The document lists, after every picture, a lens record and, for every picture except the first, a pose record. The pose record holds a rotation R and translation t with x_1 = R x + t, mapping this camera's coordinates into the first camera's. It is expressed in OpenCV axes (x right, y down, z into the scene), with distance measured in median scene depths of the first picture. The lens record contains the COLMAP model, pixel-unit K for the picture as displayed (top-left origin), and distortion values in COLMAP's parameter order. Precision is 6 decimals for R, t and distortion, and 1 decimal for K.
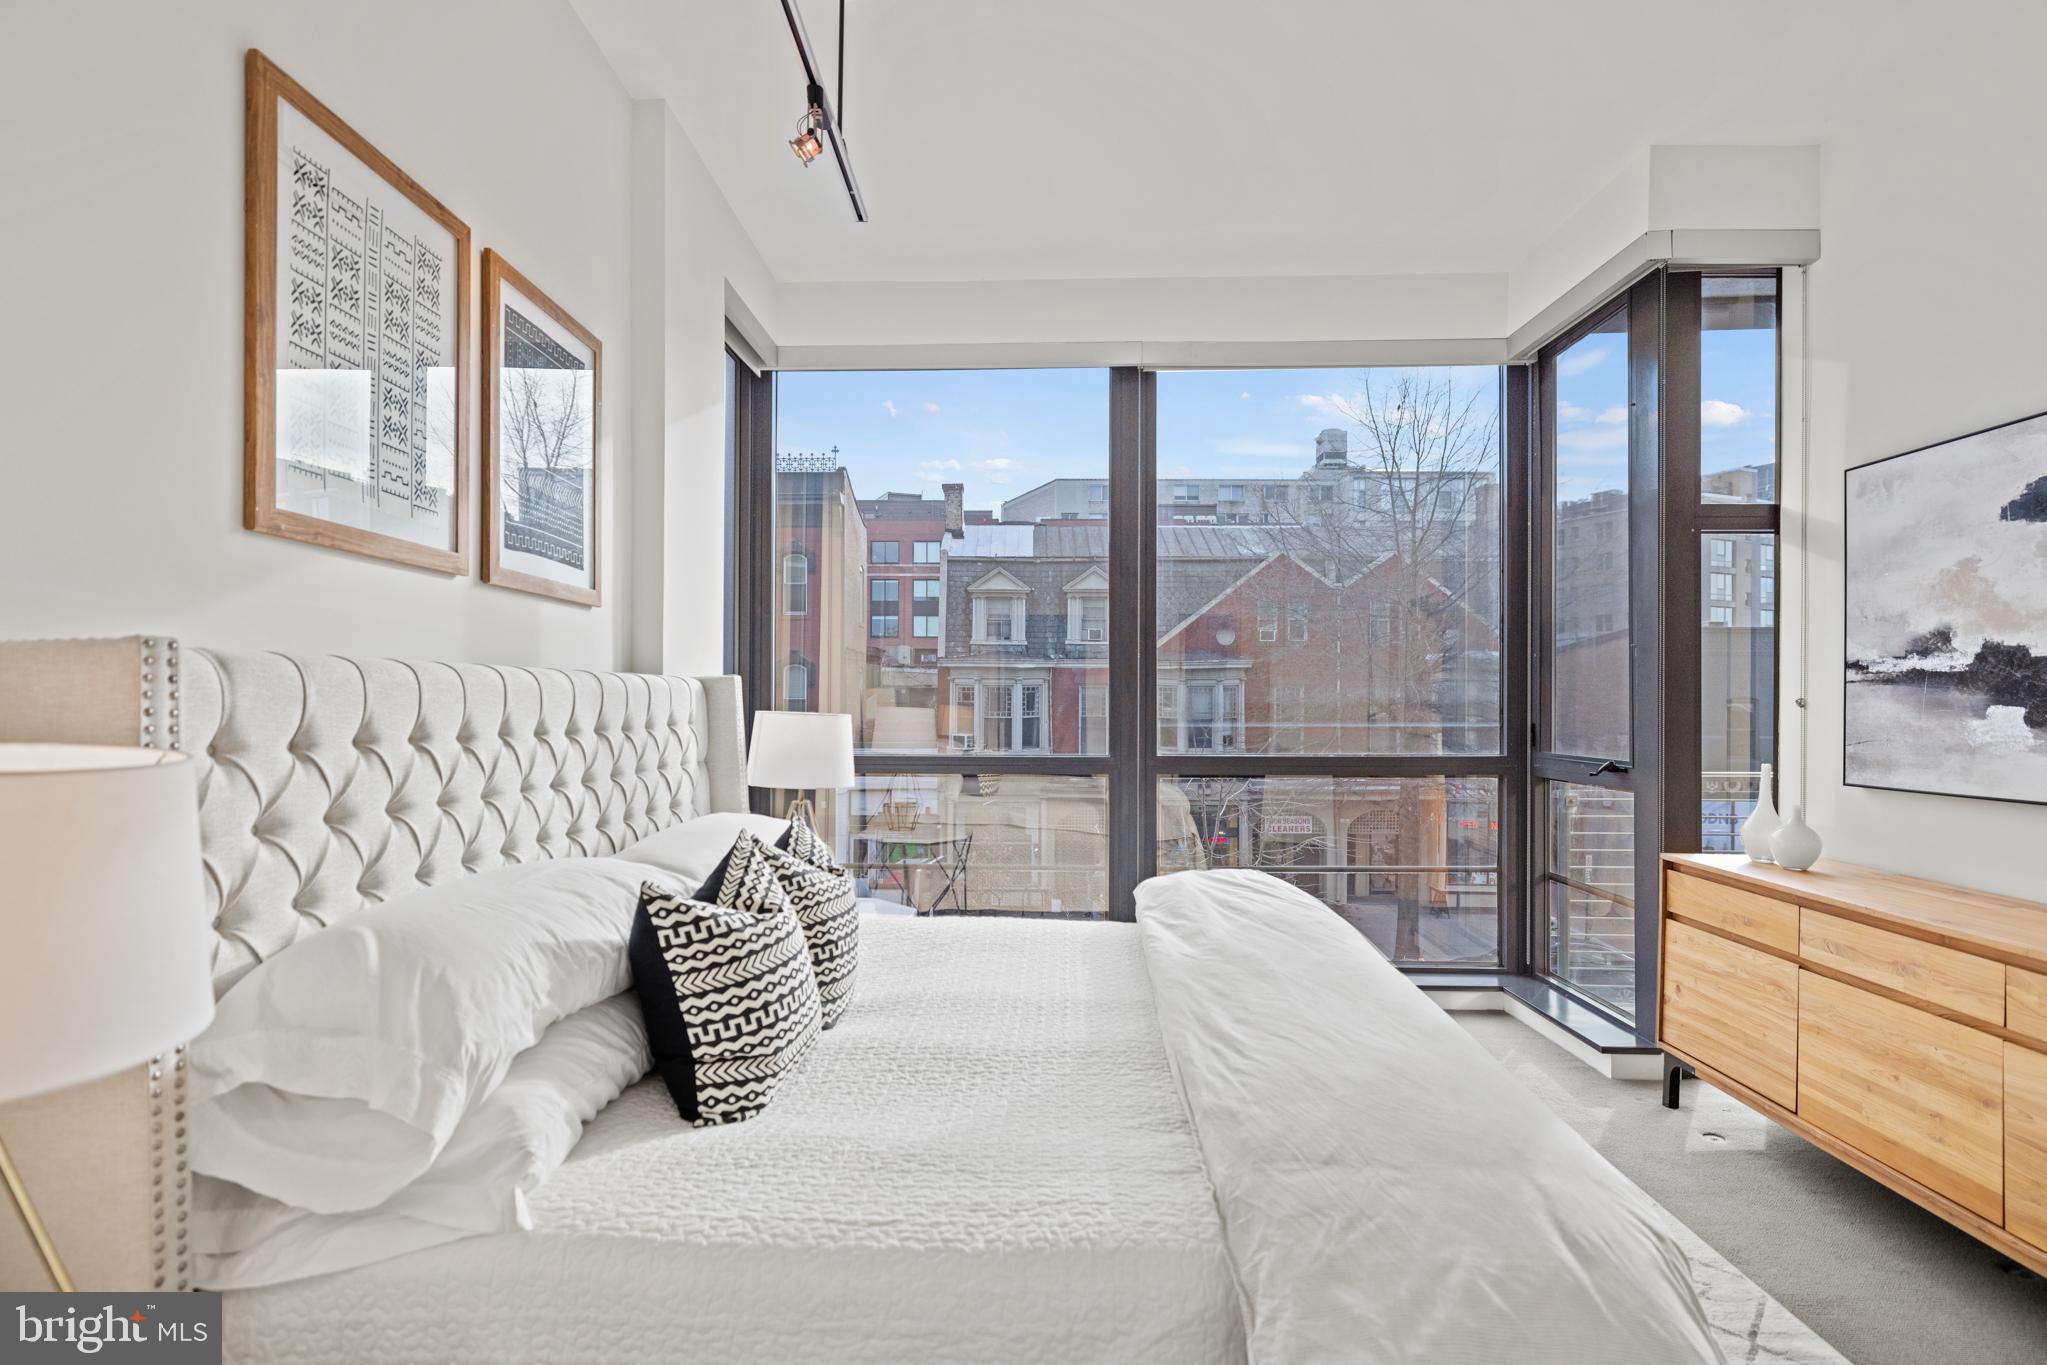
lens RADIAL K [[1026.9, 0, 1016.4], [0, 1026.9, 695.2], [0, 0, 1]] dist [0.004264, 0.000148]
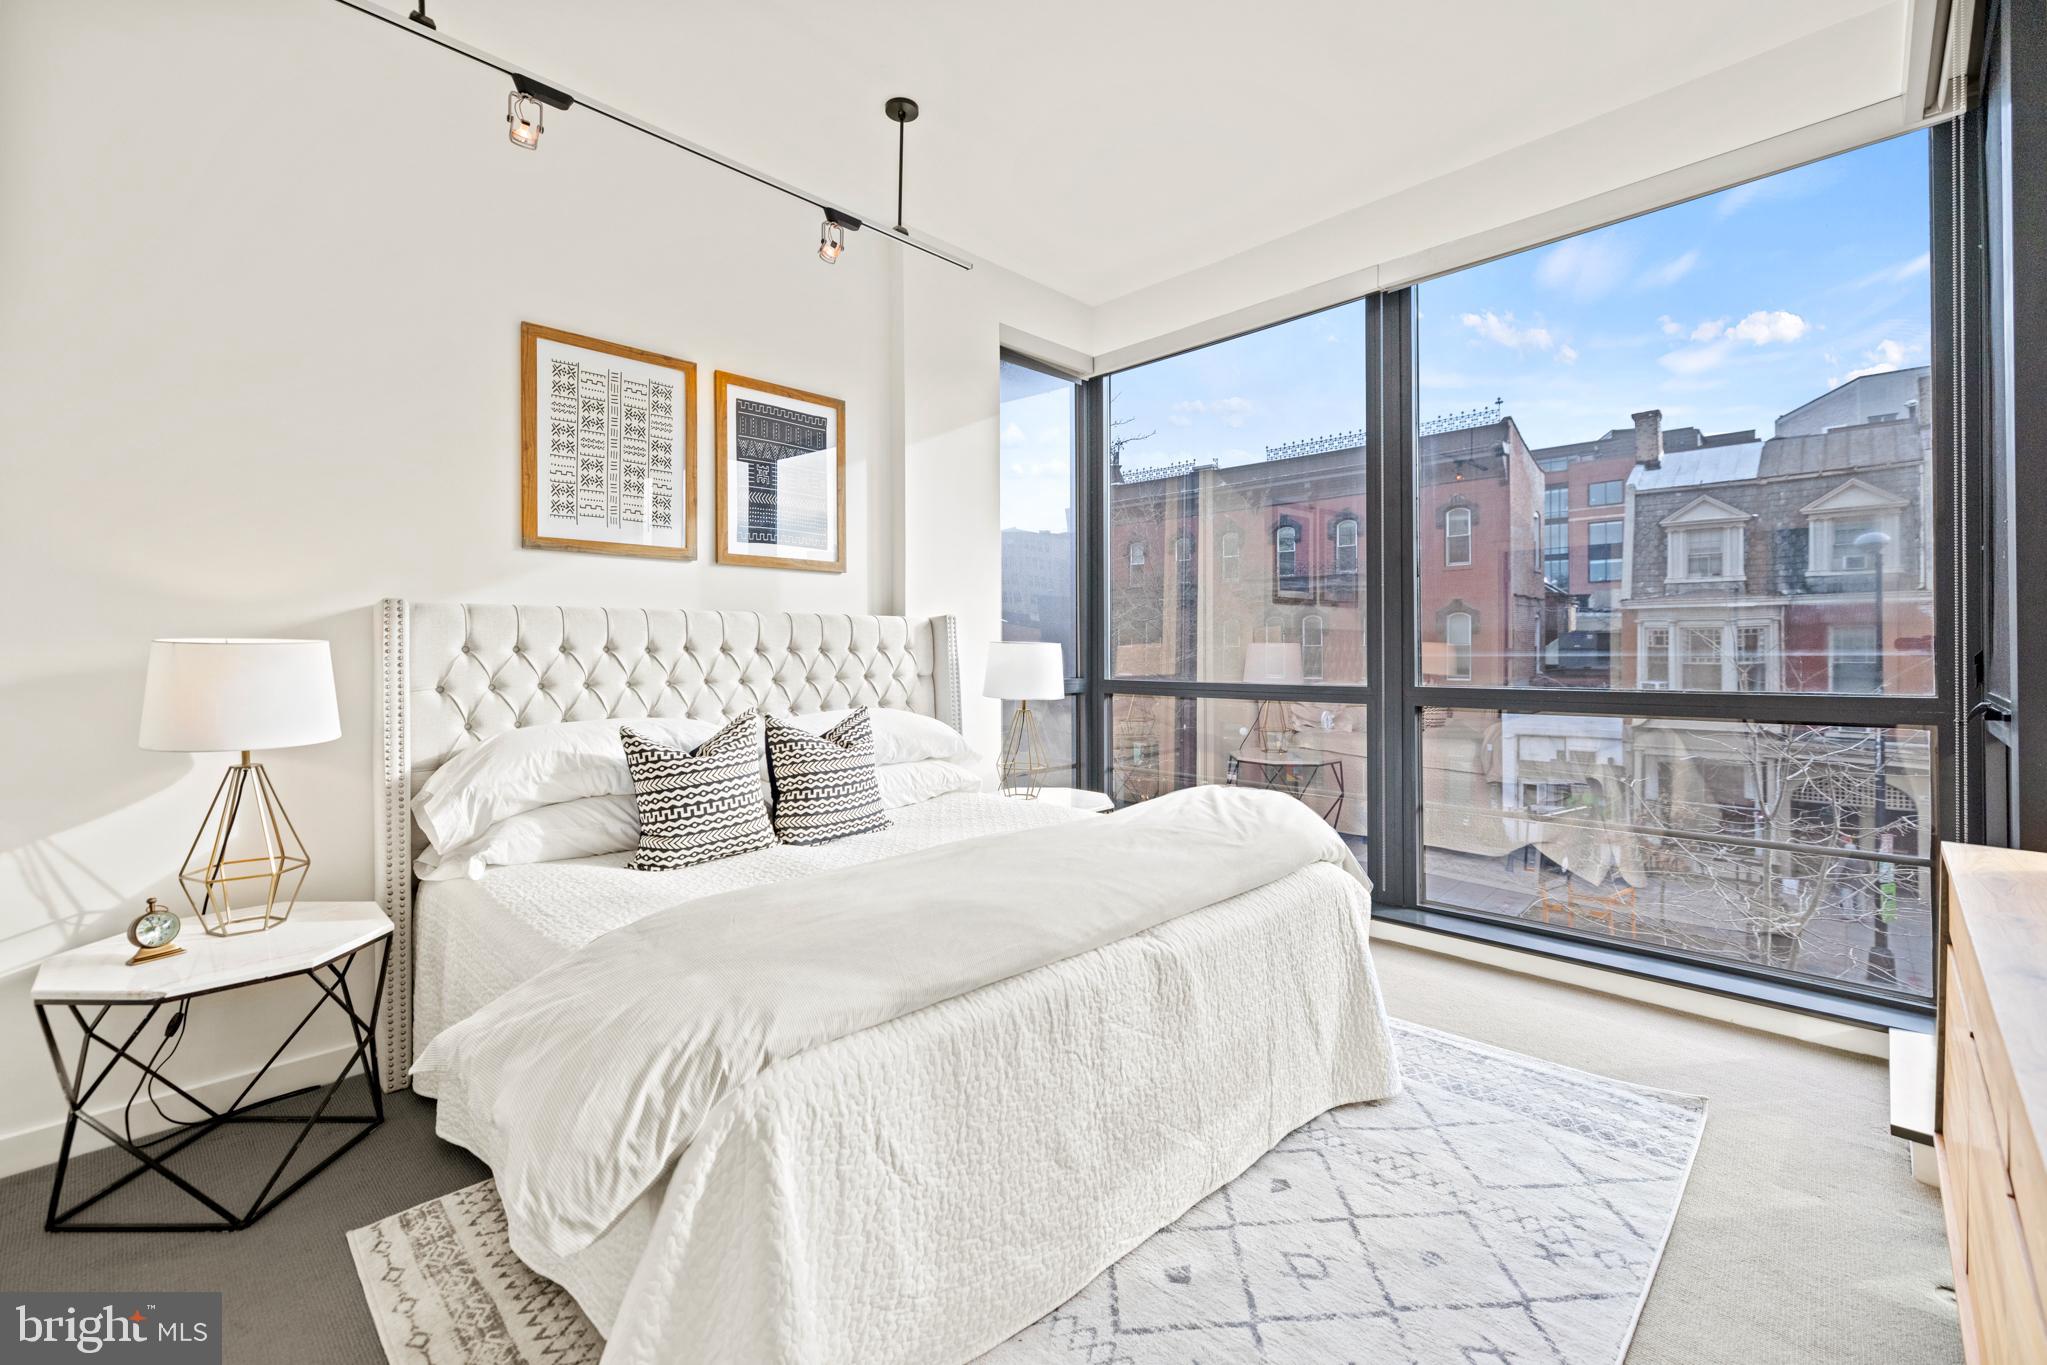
lens RADIAL K [[893.4, 0, 1041.3], [0, 893.4, 653.4], [0, 0, 1]] dist [0.003000, 0.000064]
pose [[0.713265, -0.003995, -0.700883, 0.121783], [0.008895, 0.999955, 0.003352, 0.005499], [0.700838, -0.008625, 0.713268, 0.040186]]
